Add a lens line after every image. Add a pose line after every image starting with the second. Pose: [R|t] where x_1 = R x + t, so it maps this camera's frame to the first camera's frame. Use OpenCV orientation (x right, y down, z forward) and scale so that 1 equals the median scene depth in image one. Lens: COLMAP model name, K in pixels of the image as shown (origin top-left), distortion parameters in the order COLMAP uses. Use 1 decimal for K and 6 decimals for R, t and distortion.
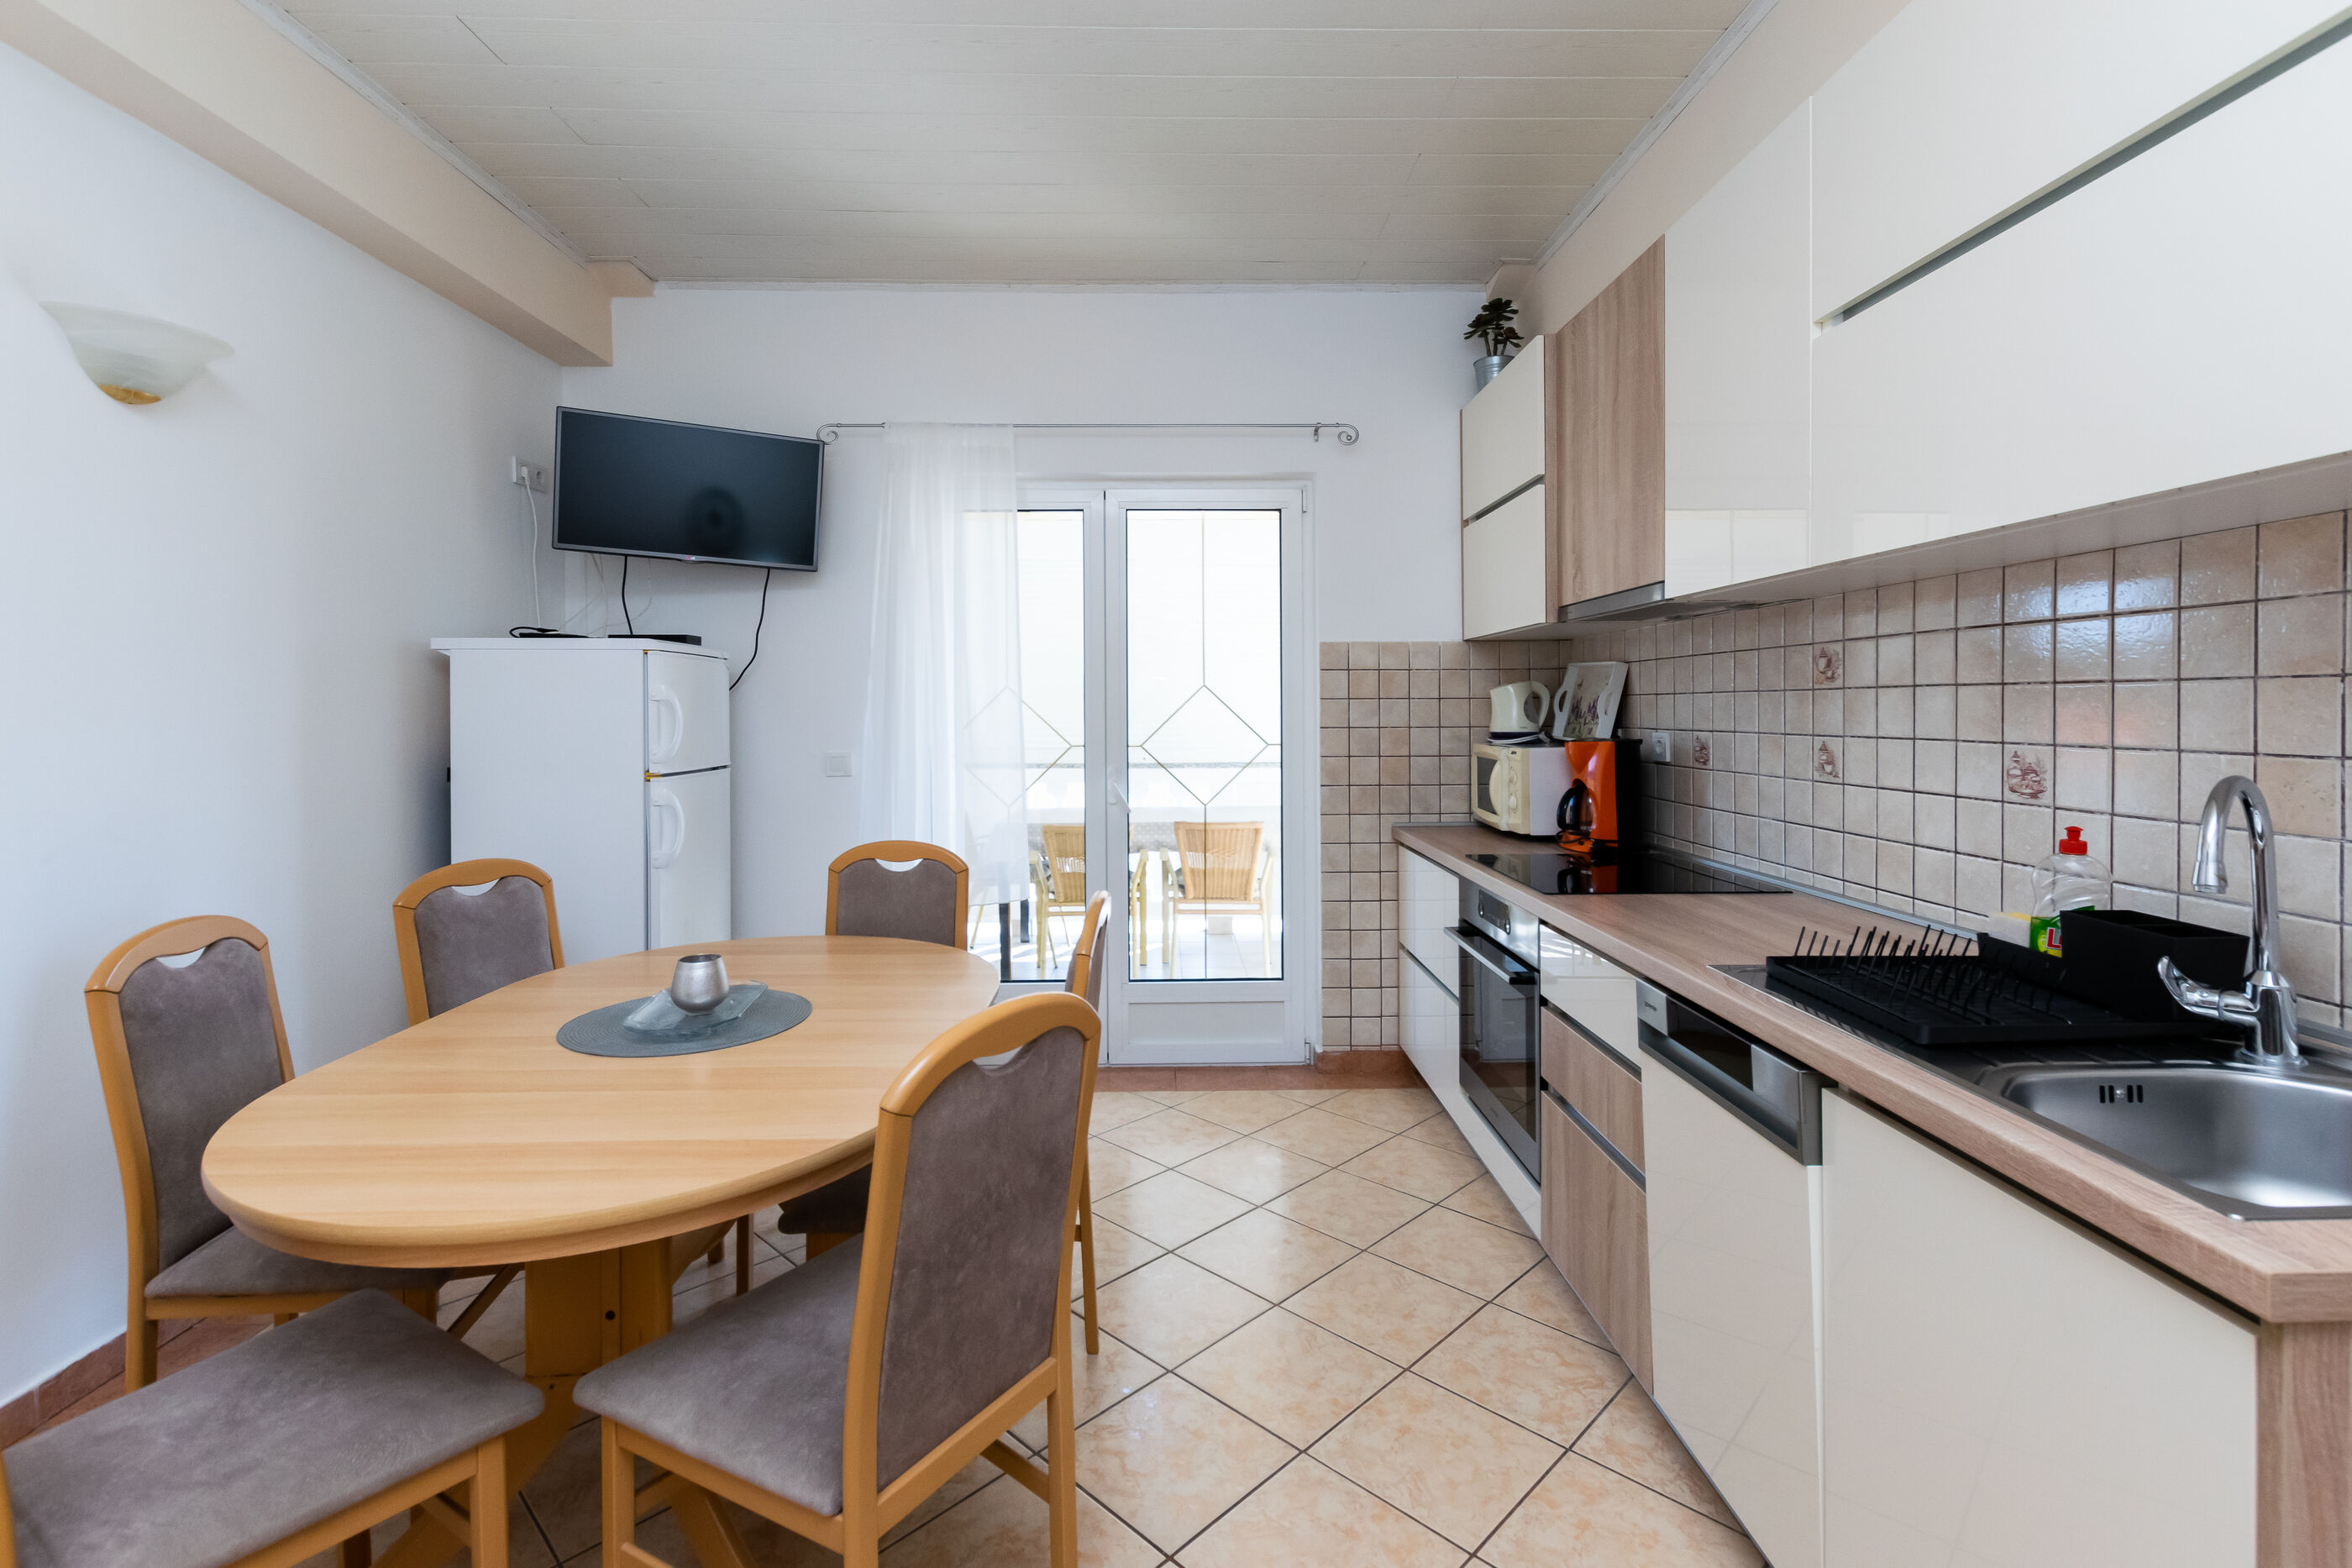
lens RADIAL K [[1019.7, 0, 1155.1], [0, 1019.7, 720.8], [0, 0, 1]] dist [0.002067, -0.000057]
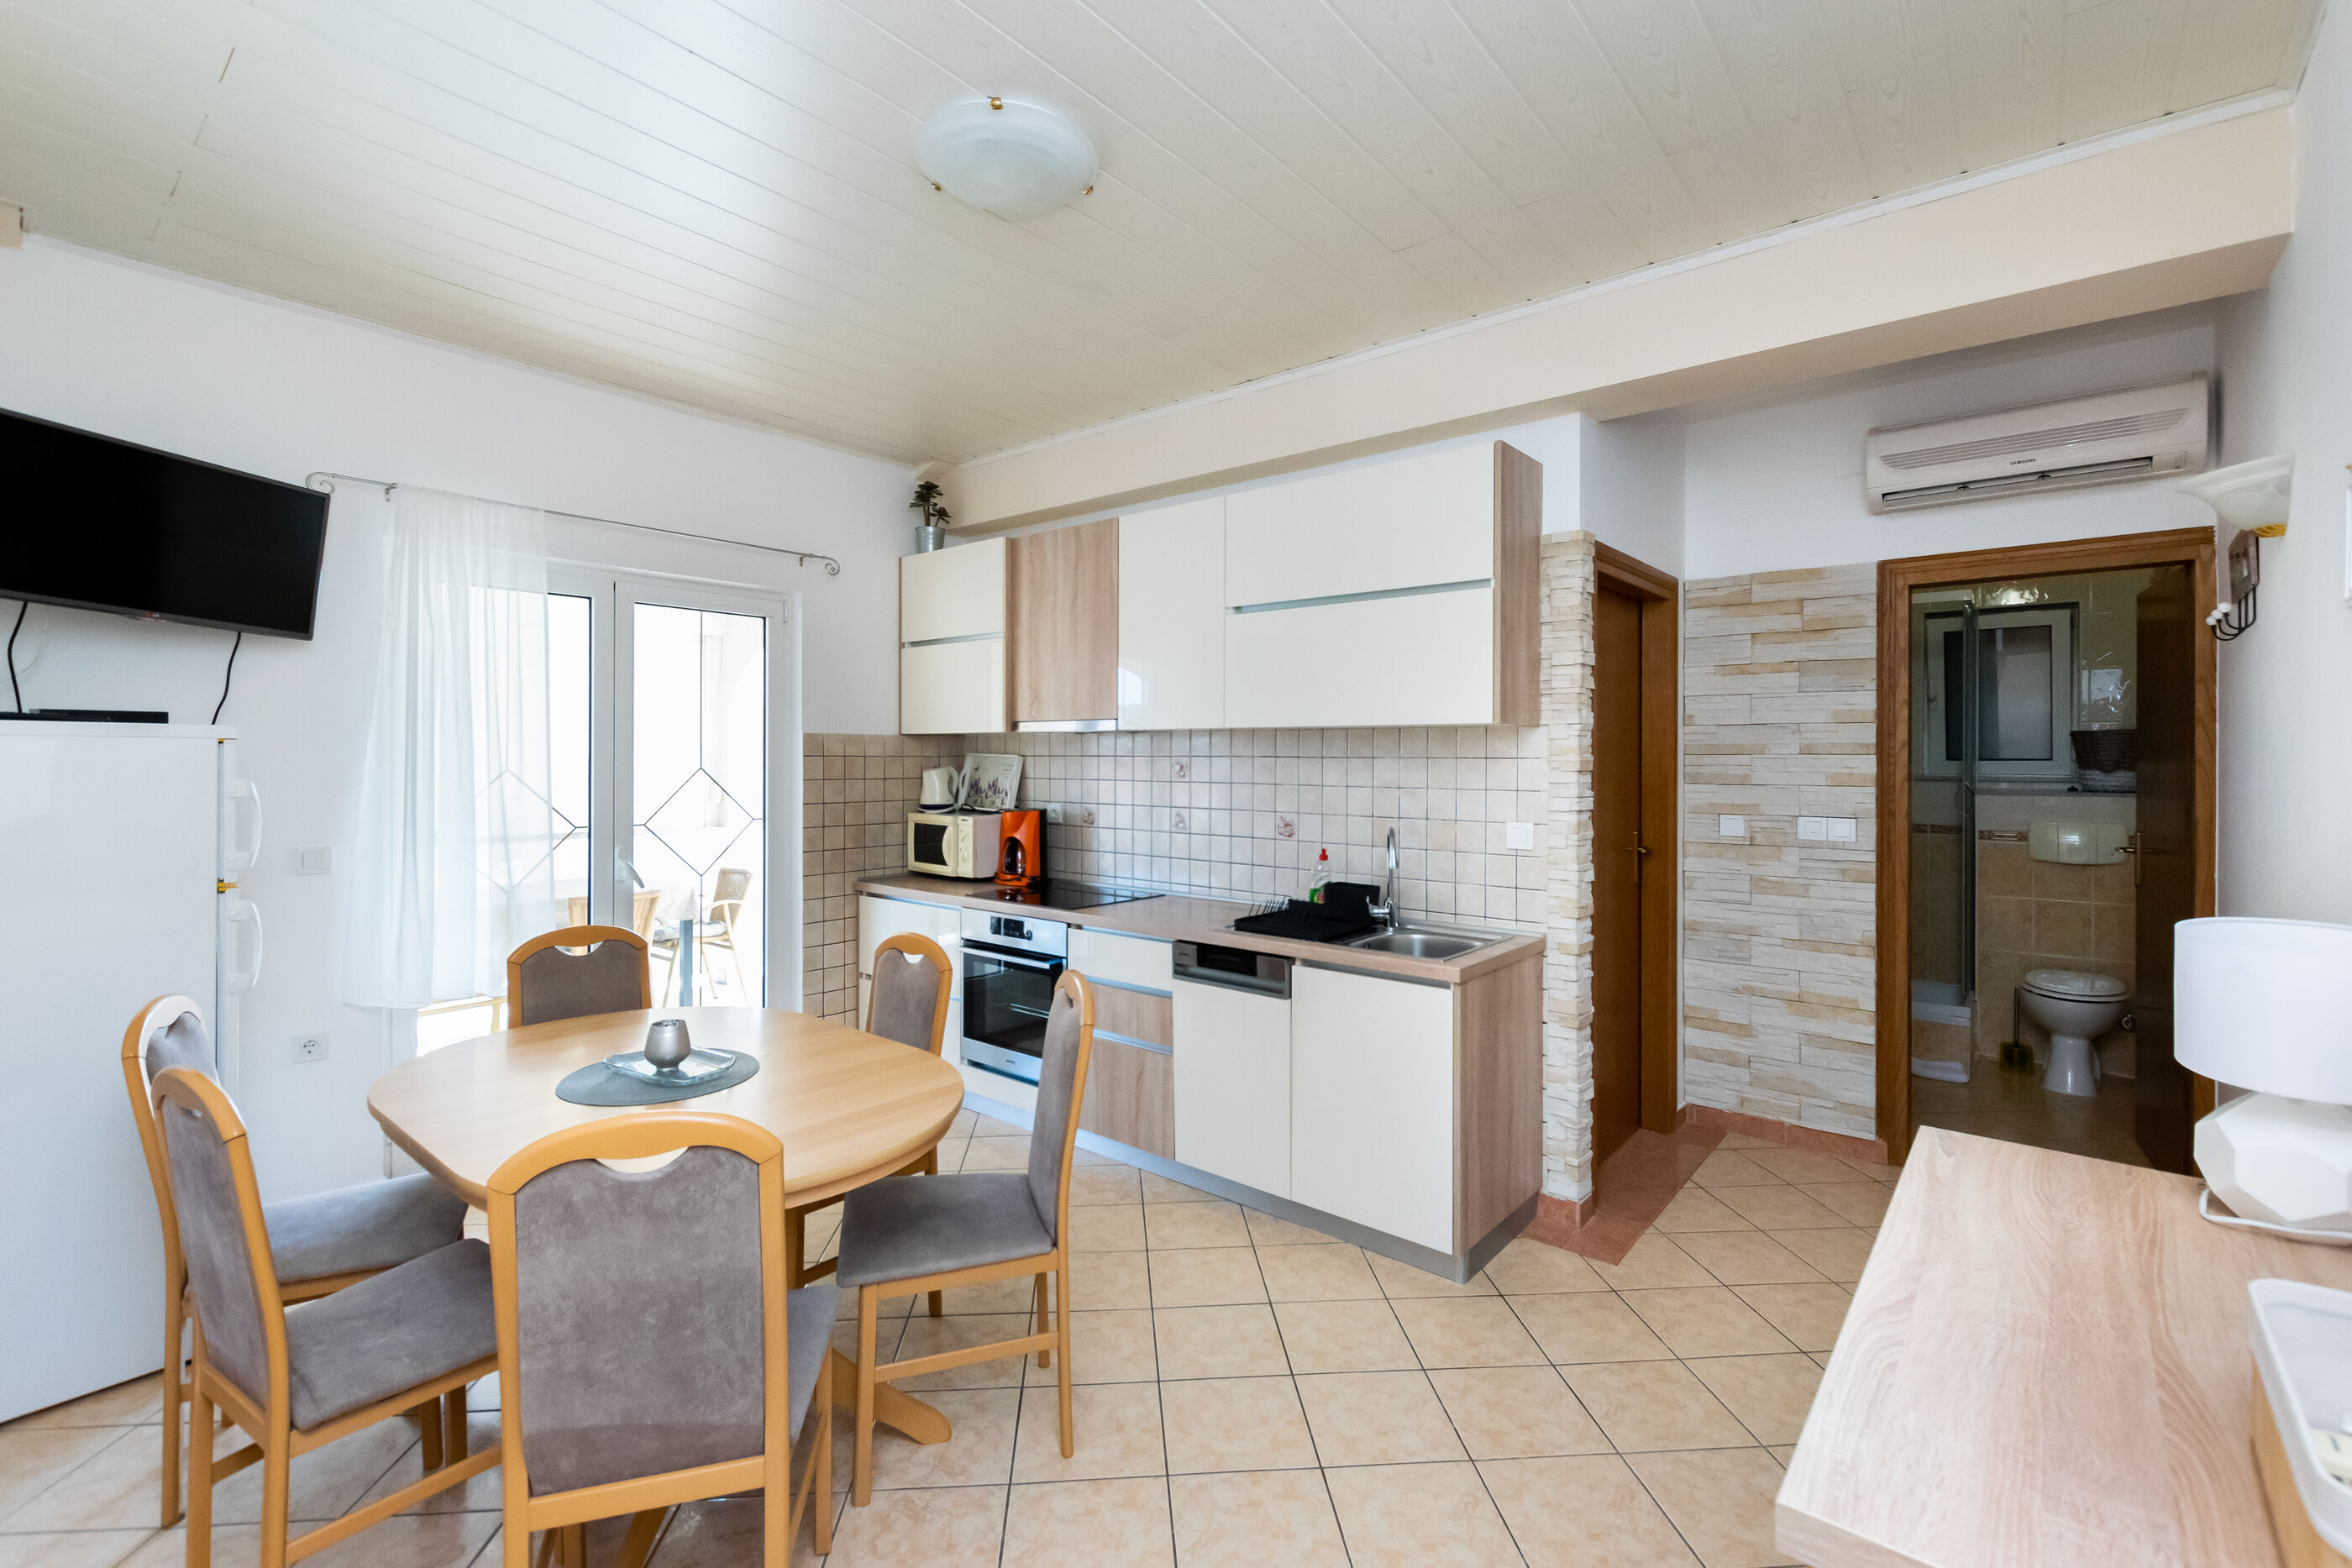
lens RADIAL K [[1036.8, 0, 1169.7], [0, 1036.8, 759.2], [0, 0, 1]] dist [0.007427, -0.000192]
pose [[0.644243, 0.008043, 0.764778, -0.745717], [0.000167, 0.999943, -0.010658, -0.049876], [-0.764821, 0.006994, 0.644205, -0.181465]]
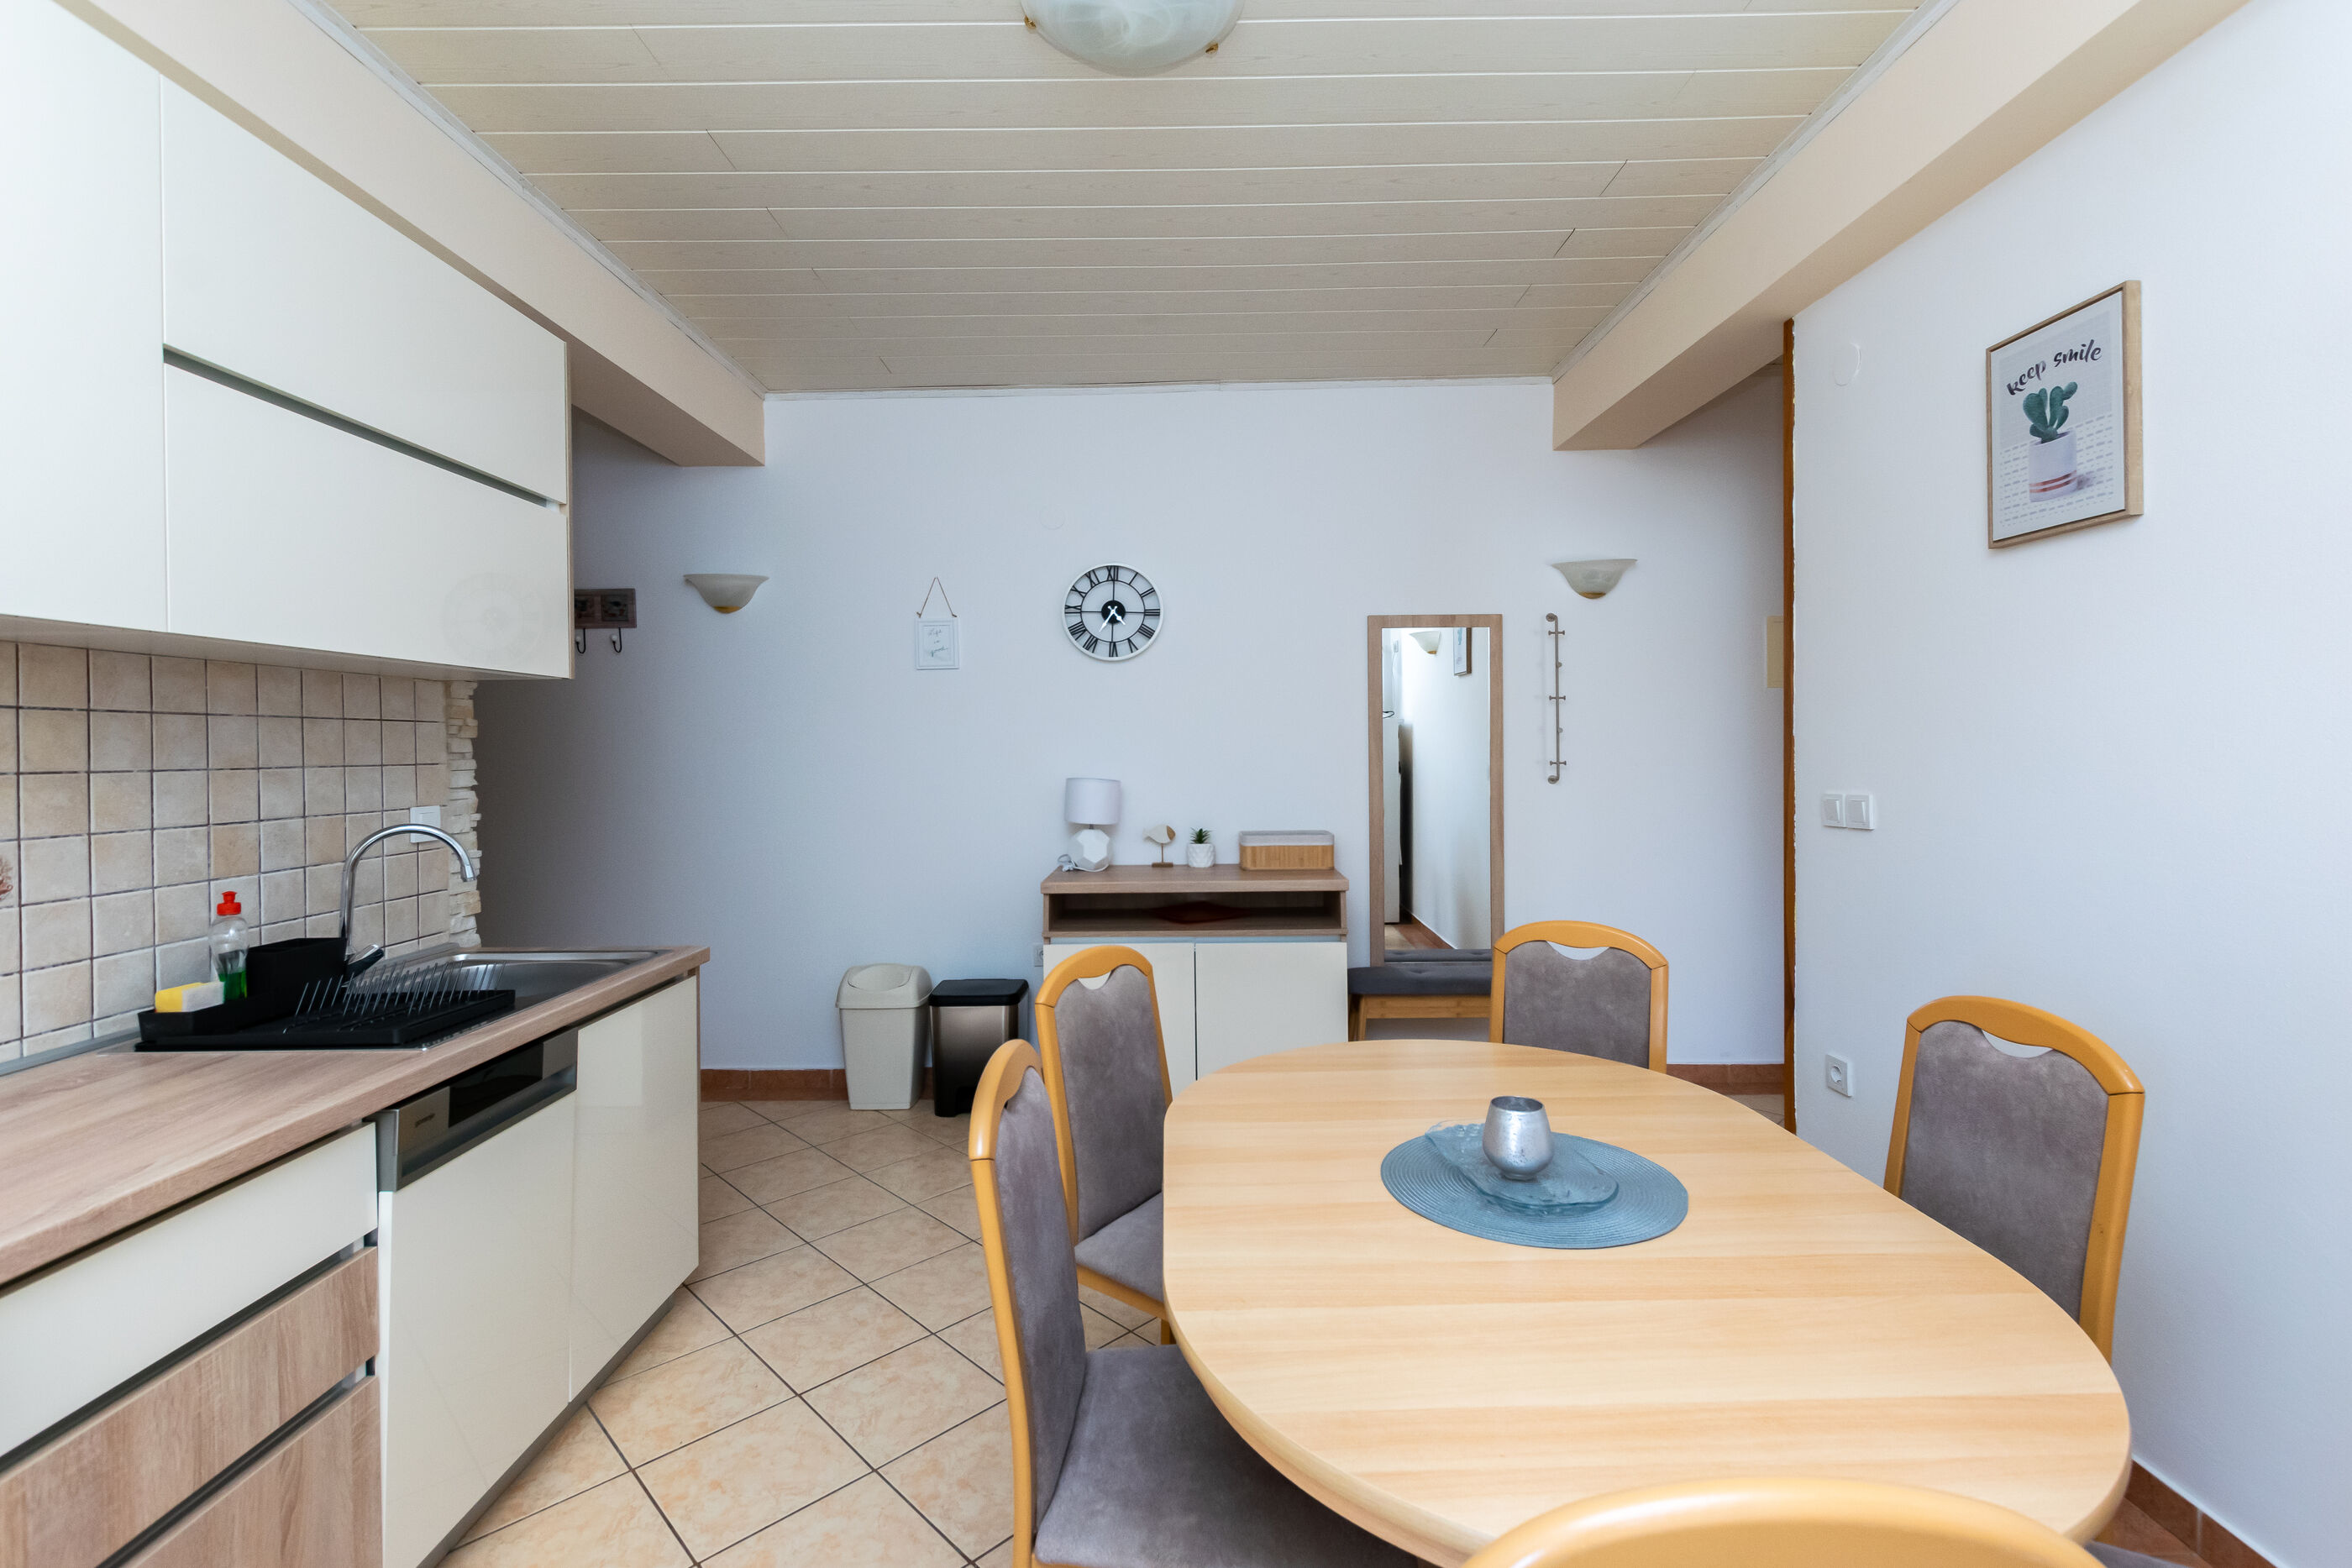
lens RADIAL K [[1000.8, 0, 1168.1], [0, 1000.8, 751.0], [0, 0, 1]] dist [-0.000042, -0.001036]
pose [[-0.999908, 0.006995, -0.011604, -0.121576], [0.006829, 0.999875, 0.014235, -0.045795], [0.011702, 0.014154, -0.999831, 1.387143]]
